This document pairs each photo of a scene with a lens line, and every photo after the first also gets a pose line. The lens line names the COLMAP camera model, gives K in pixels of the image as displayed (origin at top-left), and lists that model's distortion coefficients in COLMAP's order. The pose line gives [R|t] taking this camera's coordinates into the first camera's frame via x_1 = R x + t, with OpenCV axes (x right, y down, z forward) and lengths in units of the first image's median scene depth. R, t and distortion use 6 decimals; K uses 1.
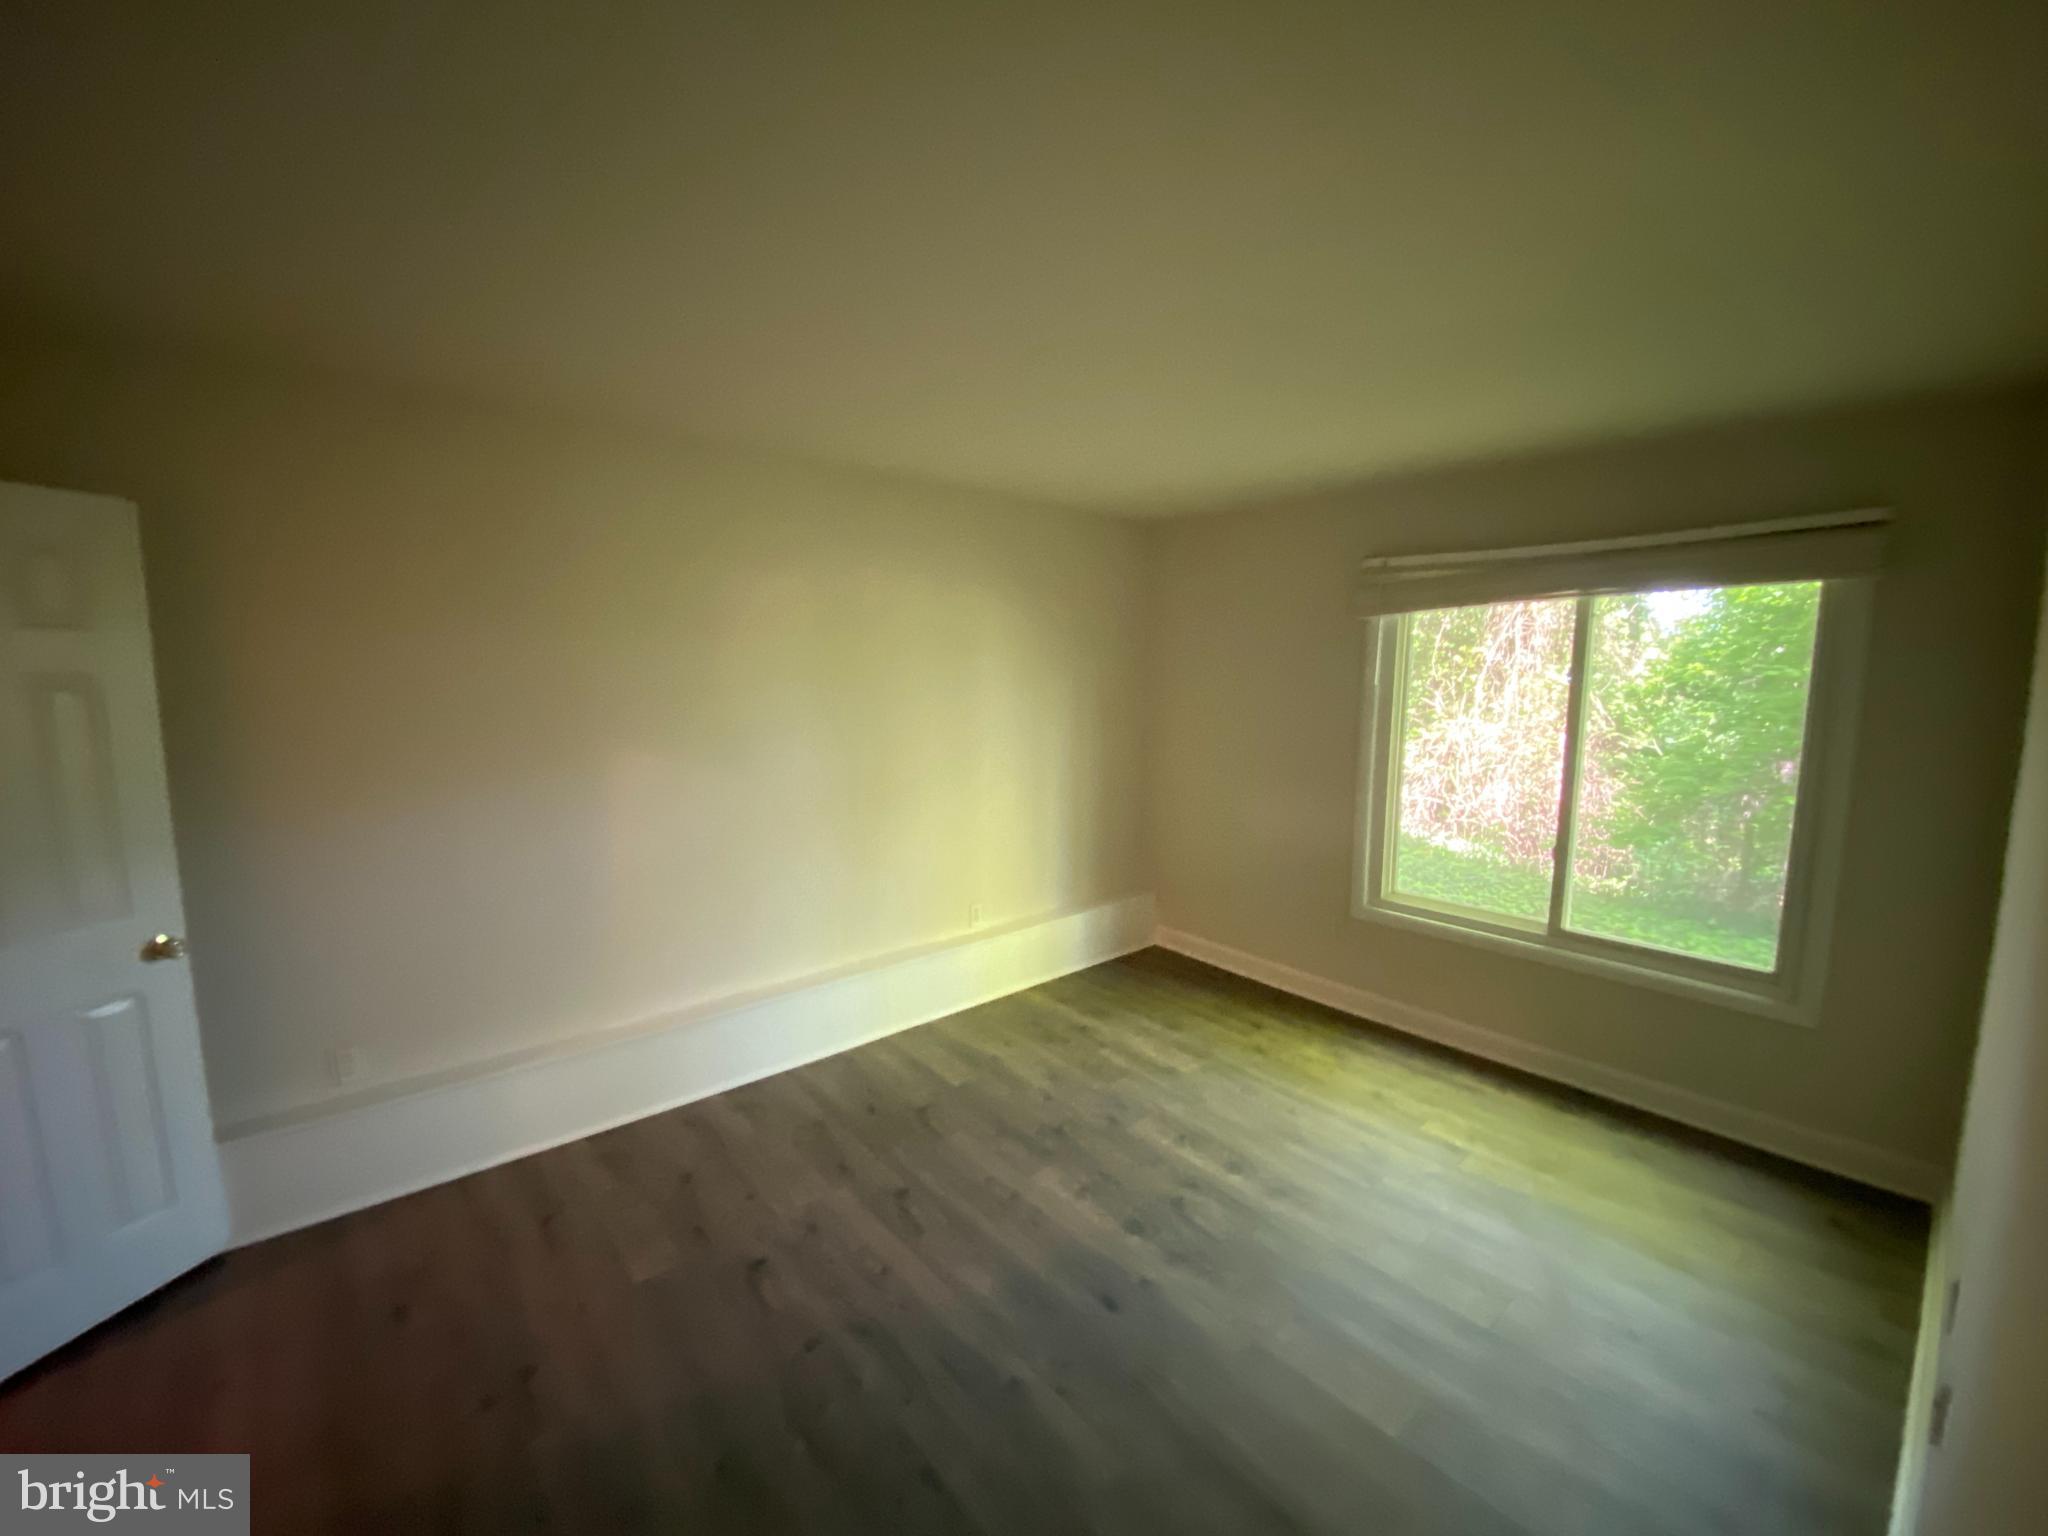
lens RADIAL K [[862.3, 0, 1027.8], [0, 862.3, 770.5], [0, 0, 1]] dist [0.028046, -0.025363]
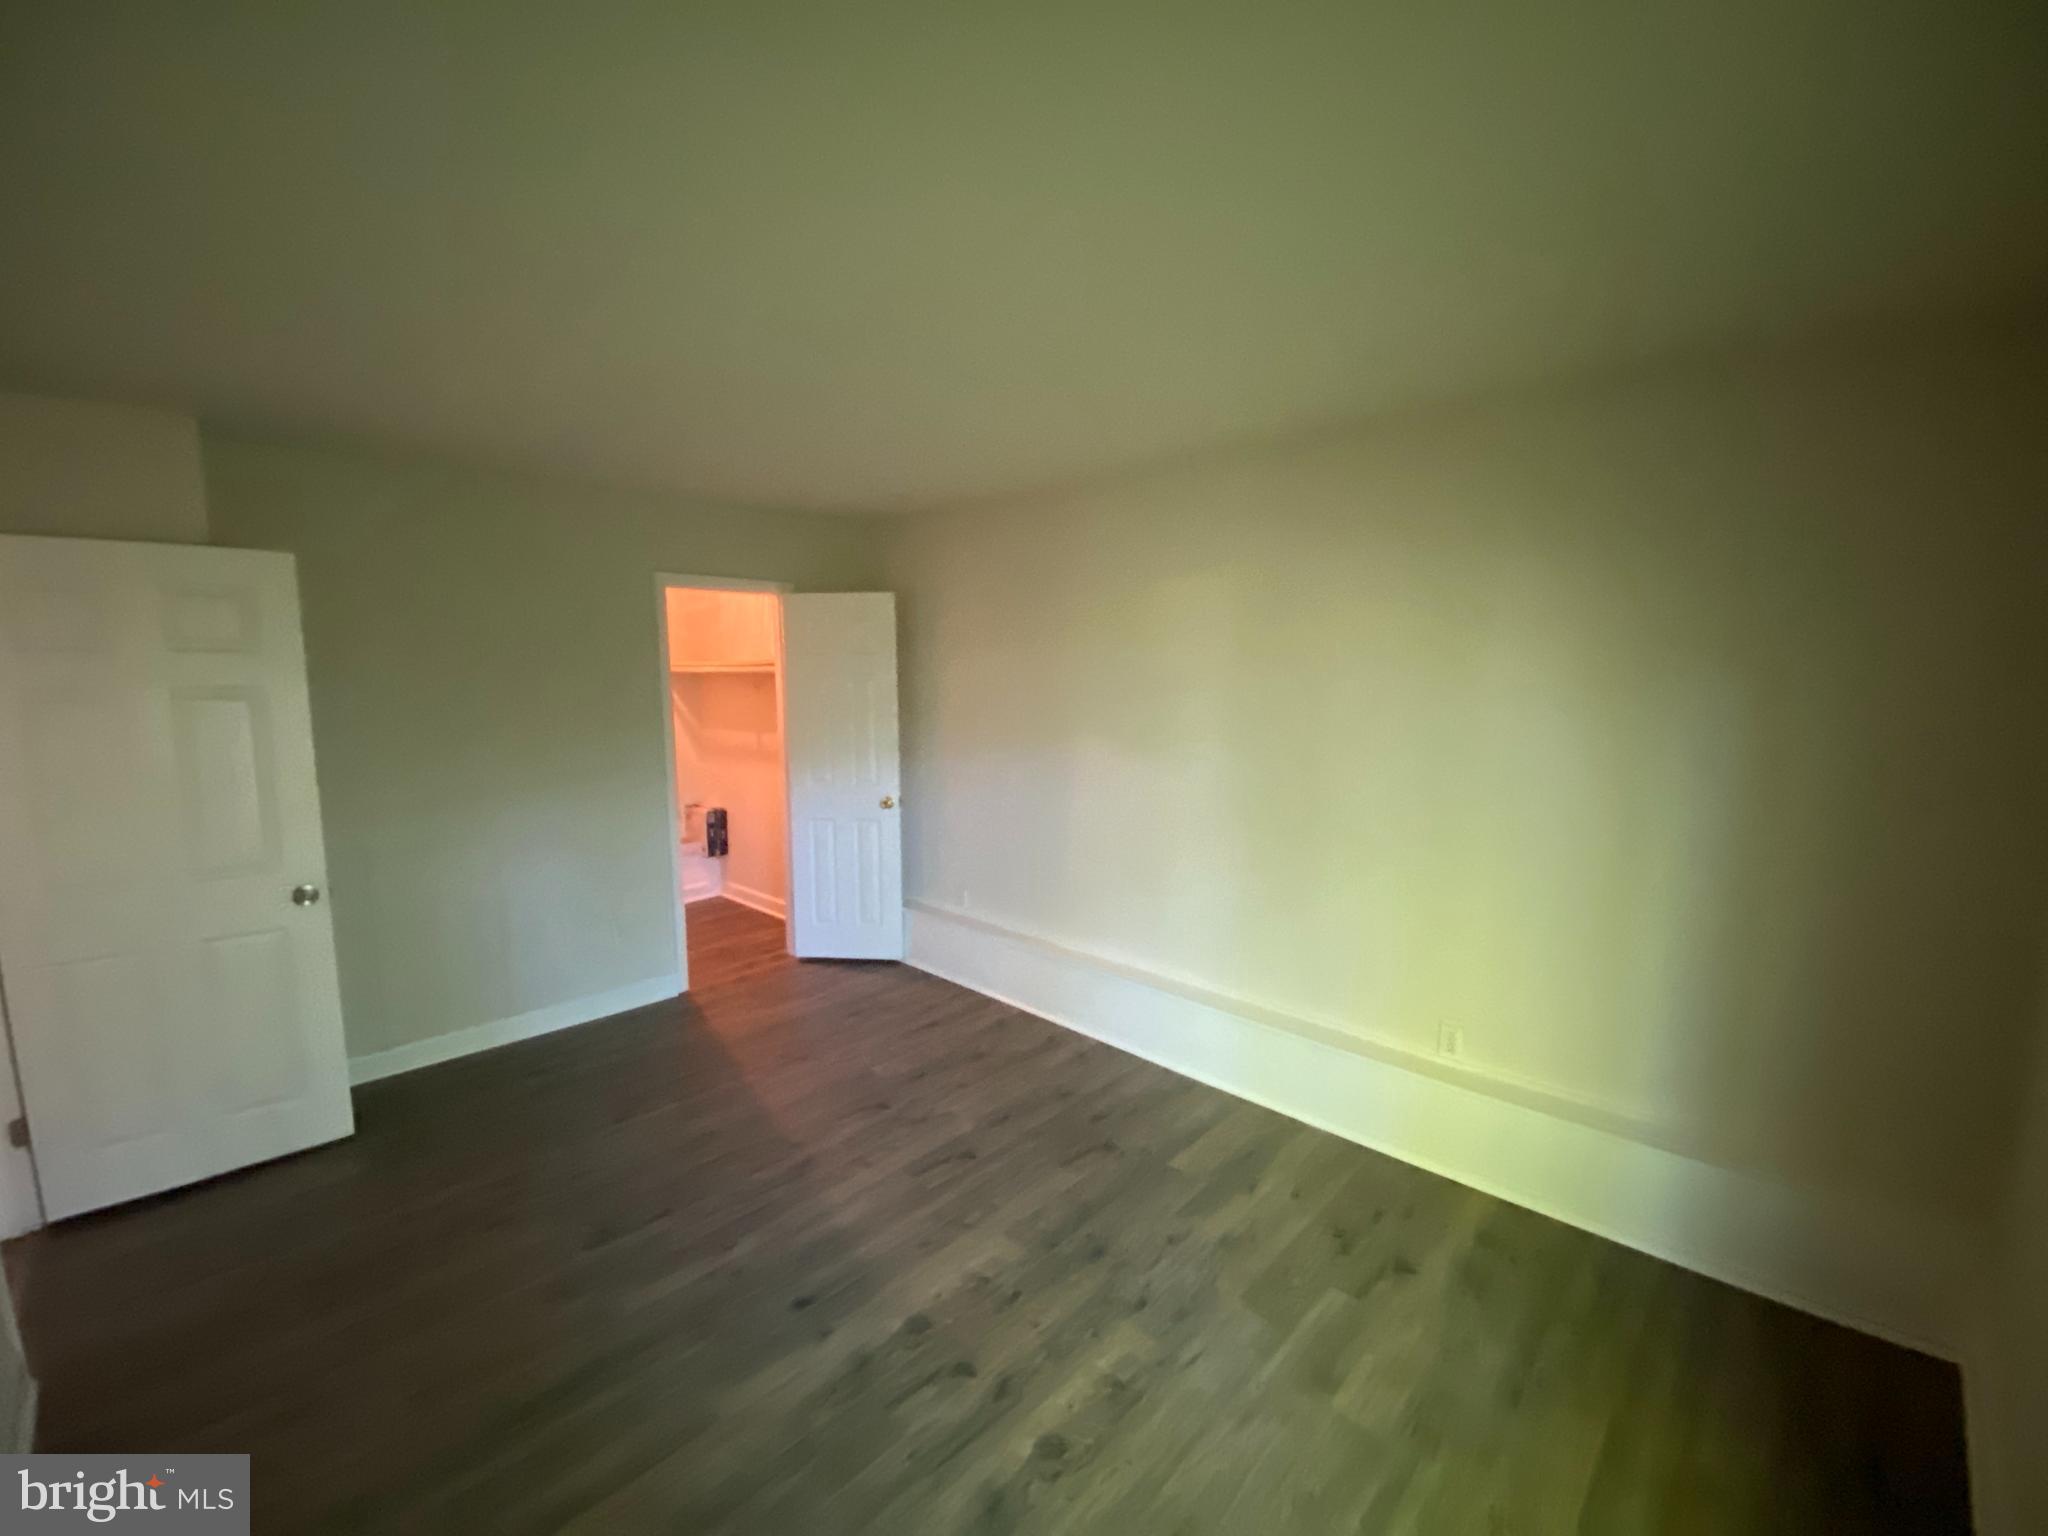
lens RADIAL K [[833.0, 0, 1024.7], [0, 833.0, 765.2], [0, 0, 1]] dist [0.029178, -0.022073]
pose [[0.077968, 0.112356, -0.990604, 0.791081], [-0.124032, 0.987003, 0.102186, -0.105301], [0.989210, 0.114900, 0.090890, 0.857293]]
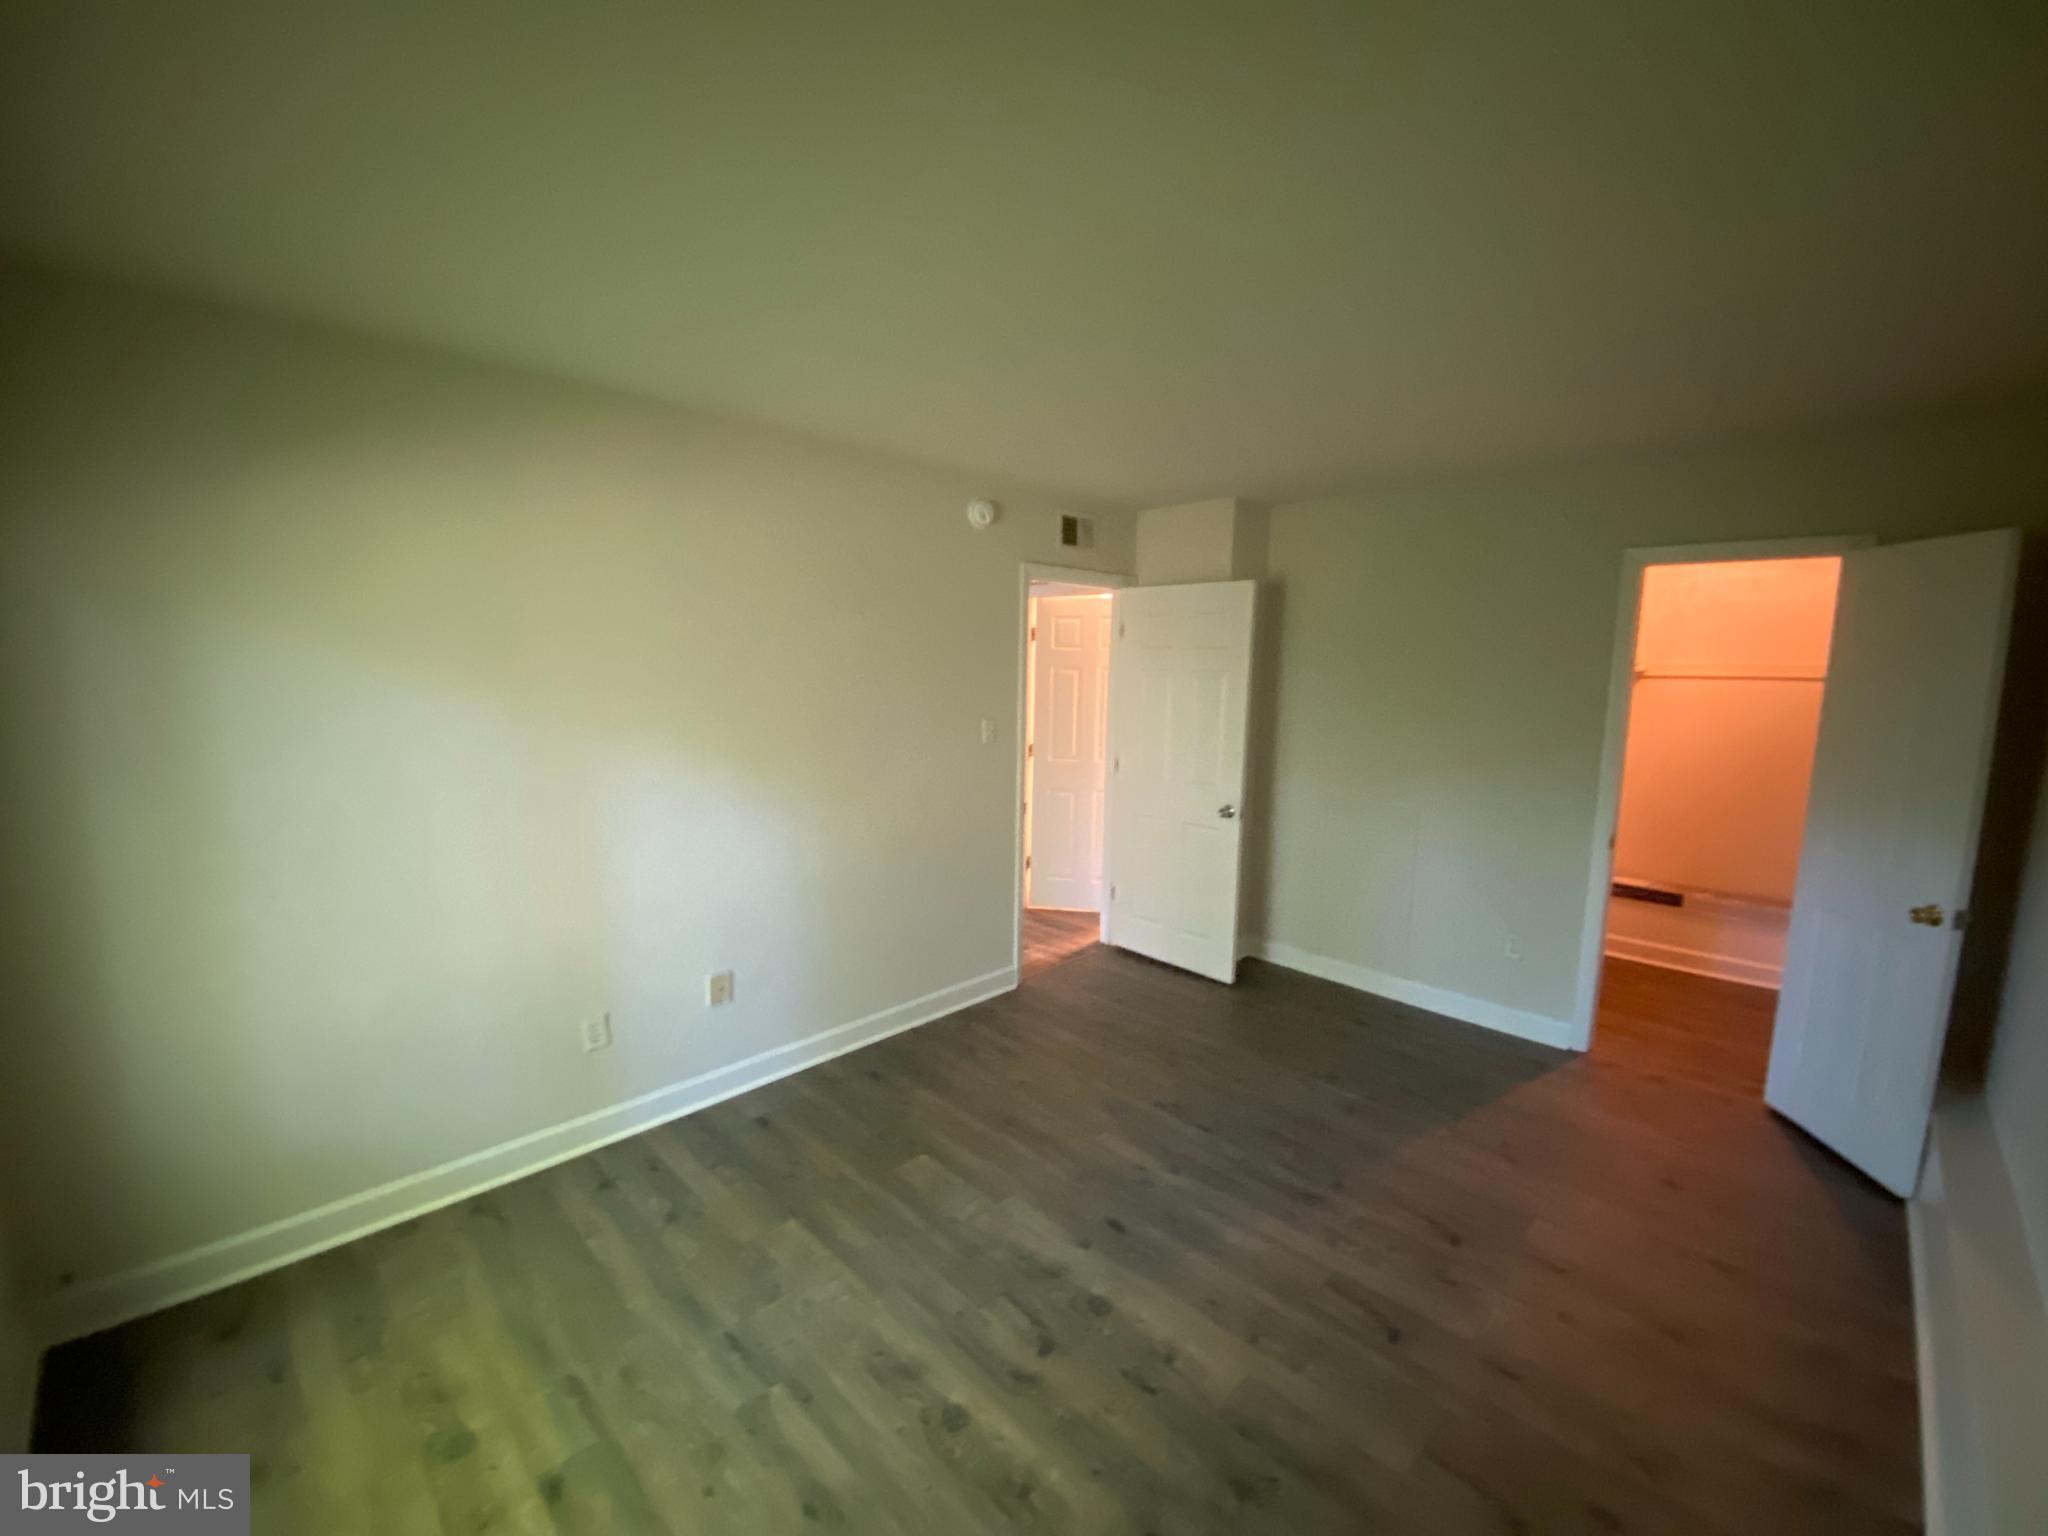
lens RADIAL K [[833.0, 0, 1024.7], [0, 833.0, 765.2], [0, 0, 1]] dist [0.029178, -0.022073]
pose [[-0.997033, -0.012506, -0.075950, 0.236466], [-0.031486, 0.966648, 0.254166, -0.183669], [0.070238, 0.255803, -0.964174, 1.477537]]
